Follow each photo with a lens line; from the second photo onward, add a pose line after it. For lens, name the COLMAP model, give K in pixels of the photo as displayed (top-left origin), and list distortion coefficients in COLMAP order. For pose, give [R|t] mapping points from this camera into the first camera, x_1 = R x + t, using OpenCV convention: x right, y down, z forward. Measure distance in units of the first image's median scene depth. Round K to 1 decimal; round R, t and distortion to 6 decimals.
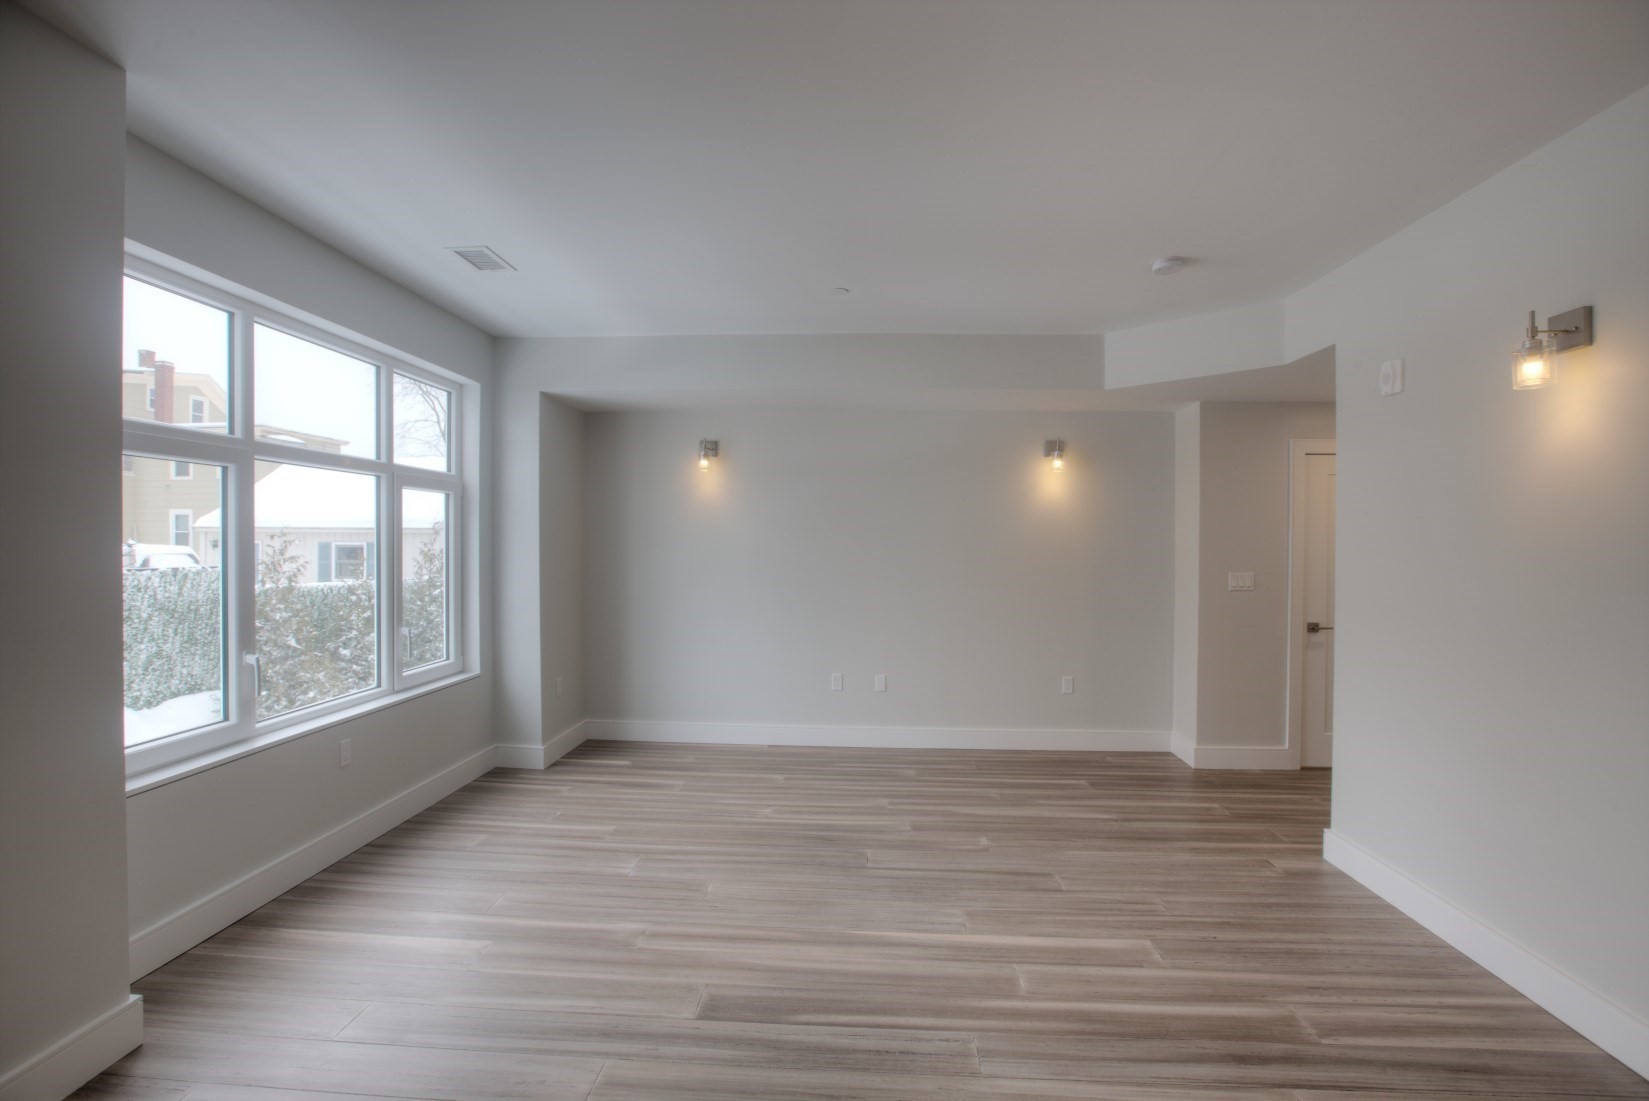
lens RADIAL K [[750.4, 0, 832.3], [0, 750.4, 550.5], [0, 0, 1]] dist [-0.030589, 0.008391]
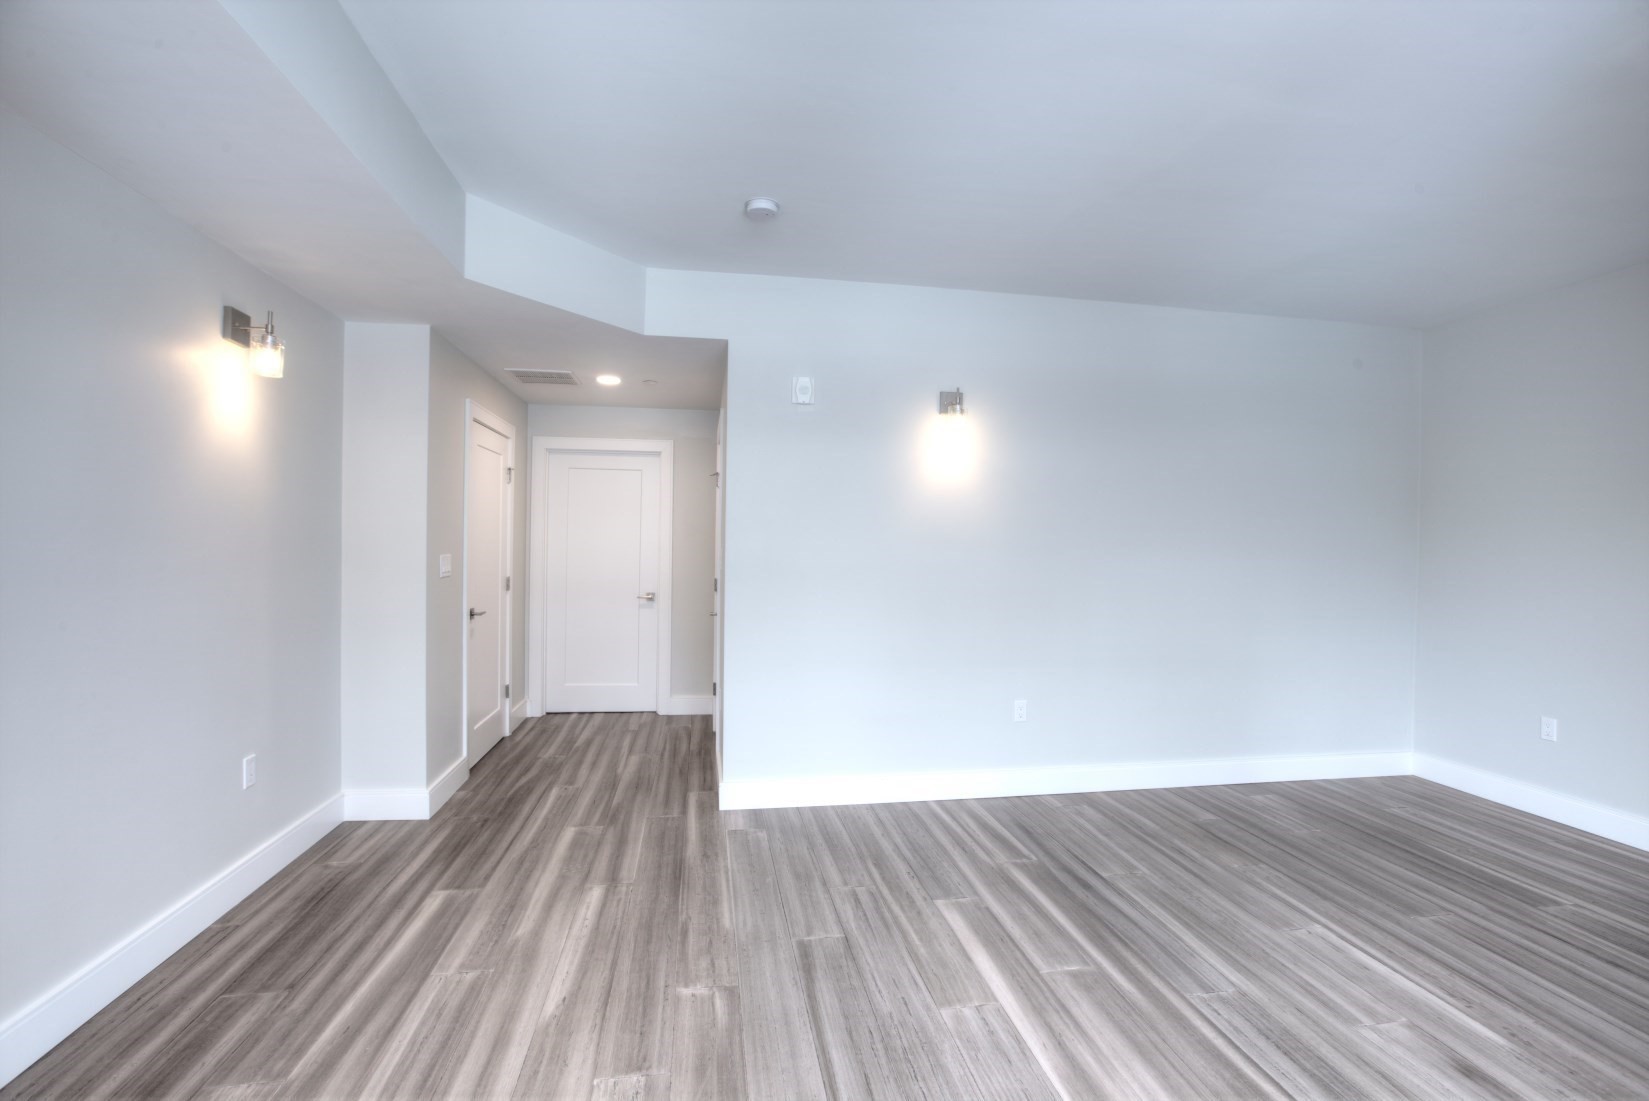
lens RADIAL K [[750.4, 0, 832.6], [0, 750.4, 542.7], [0, 0, 1]] dist [-0.030589, 0.008391]
pose [[-0.230723, 0.000182, 0.973019, -0.693600], [-0.015060, 0.999880, -0.003758, 0.040801], [-0.972903, -0.015521, -0.230693, 1.737395]]
